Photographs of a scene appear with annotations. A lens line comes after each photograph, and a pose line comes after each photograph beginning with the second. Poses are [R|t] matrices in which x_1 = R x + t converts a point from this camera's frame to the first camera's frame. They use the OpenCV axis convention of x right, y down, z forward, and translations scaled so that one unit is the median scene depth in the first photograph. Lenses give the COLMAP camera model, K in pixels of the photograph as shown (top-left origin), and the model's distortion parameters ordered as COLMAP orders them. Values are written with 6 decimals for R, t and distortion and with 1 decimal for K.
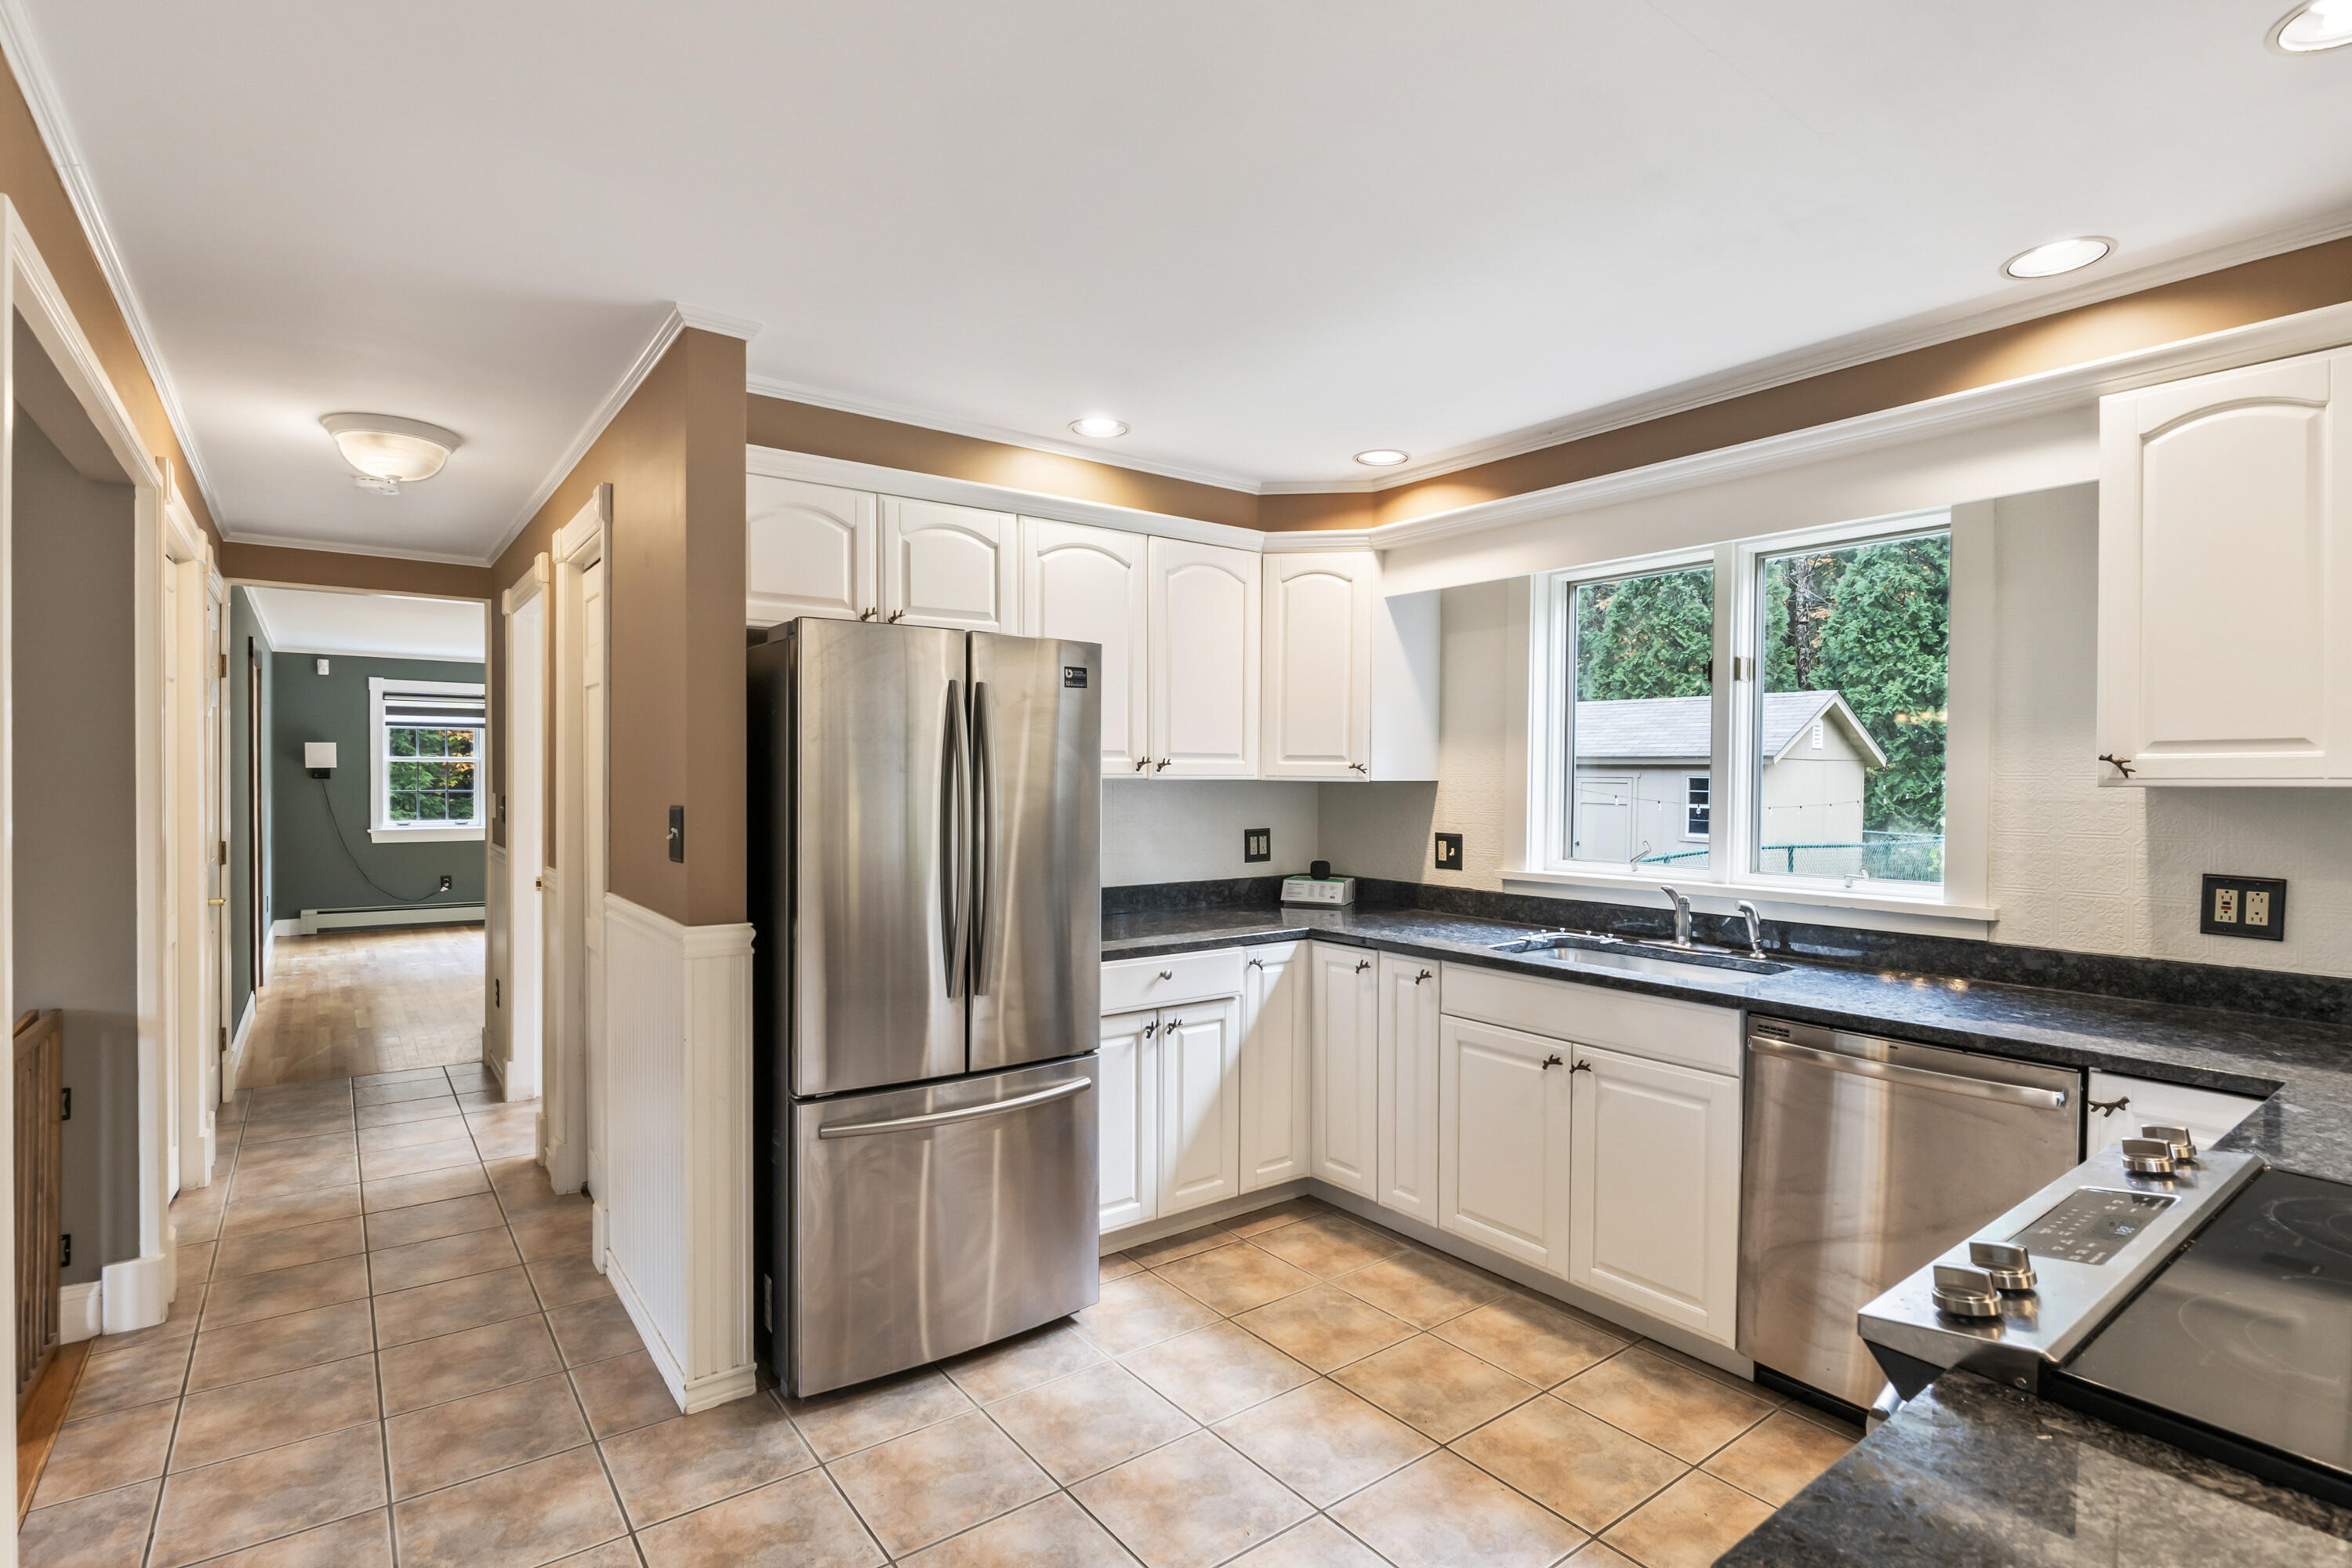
lens RADIAL K [[1154.4, 0, 1182.4], [0, 1154.4, 795.0], [0, 0, 1]] dist [-0.006267, 0.001606]
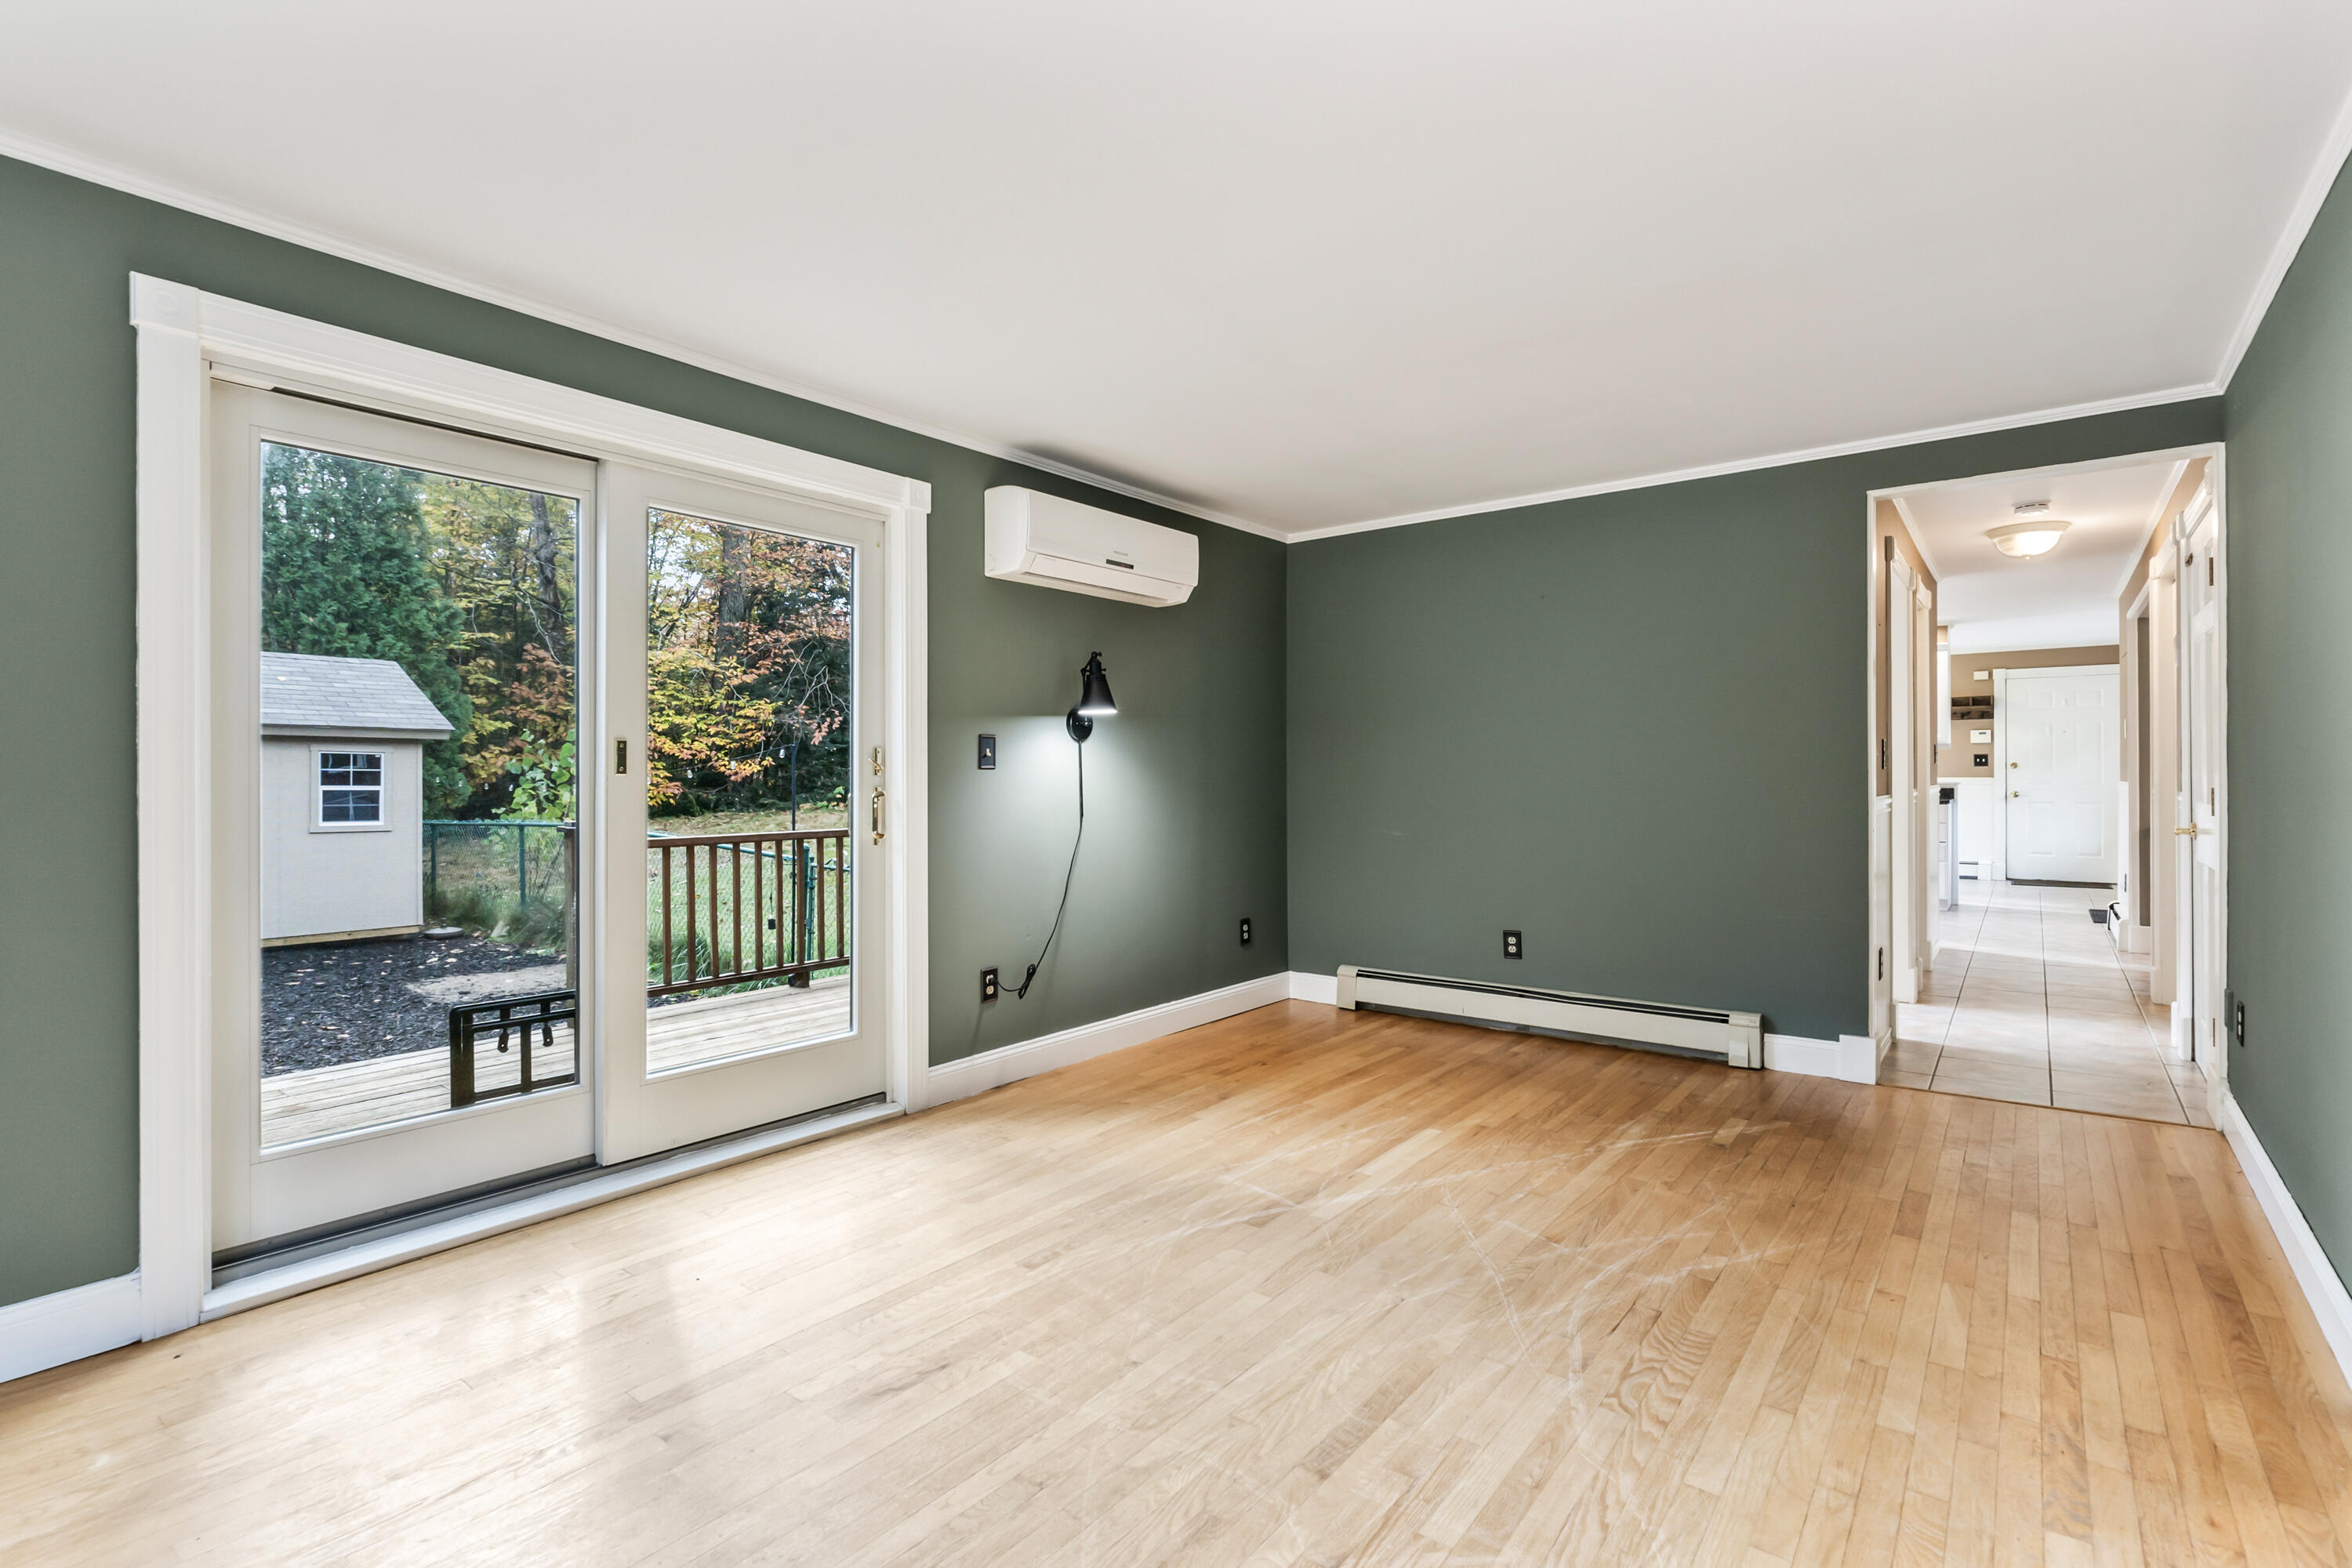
lens RADIAL K [[1080.3, 0, 1201.5], [0, 1080.3, 776.6], [0, 0, 1]] dist [-0.008116, -0.000134]
pose [[-0.267643, -0.007462, 0.963489, -1.937983], [0.019314, 0.999728, 0.013108, 0.015001], [-0.963325, 0.022117, -0.267426, 2.667298]]
